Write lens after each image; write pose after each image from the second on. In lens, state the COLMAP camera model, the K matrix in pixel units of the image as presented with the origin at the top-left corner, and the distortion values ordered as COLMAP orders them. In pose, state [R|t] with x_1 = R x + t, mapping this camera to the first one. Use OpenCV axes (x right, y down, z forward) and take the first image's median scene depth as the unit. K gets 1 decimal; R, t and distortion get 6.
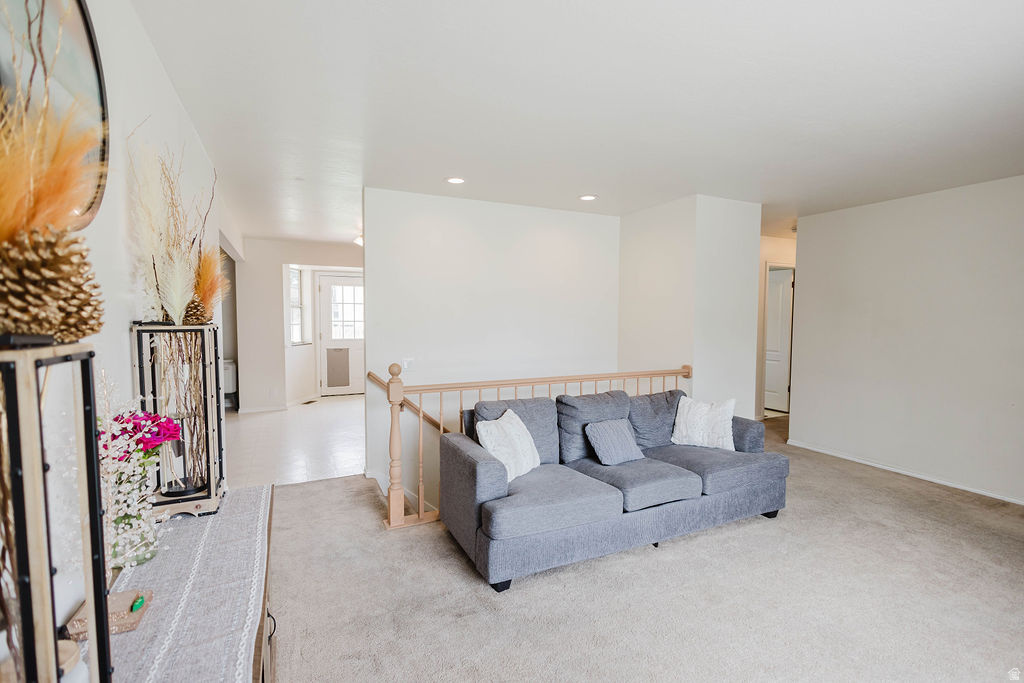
lens RADIAL K [[475.1, 0, 537.8], [0, 475.1, 342.6], [0, 0, 1]] dist [0.000199, 0.000011]
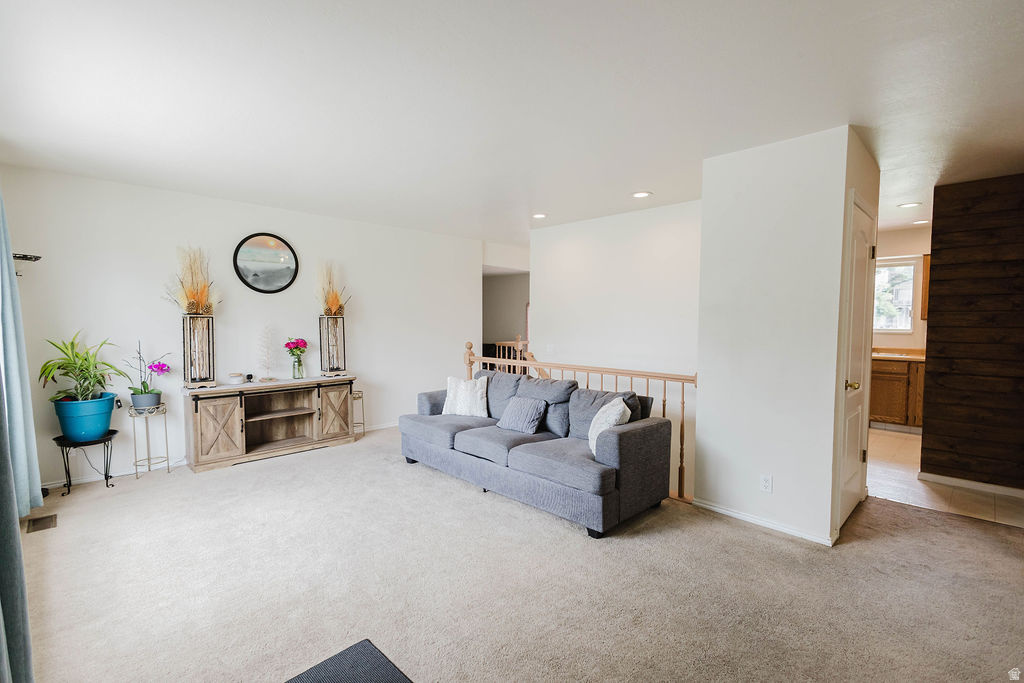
lens RADIAL K [[475.1, 0, 537.8], [0, 475.1, 342.6], [0, 0, 1]] dist [0.000199, 0.000011]
pose [[0.322847, 0.050805, -0.945086, 1.195962], [-0.046010, 0.998220, 0.037945, -0.024896], [0.945332, 0.031233, 0.324610, 0.562710]]
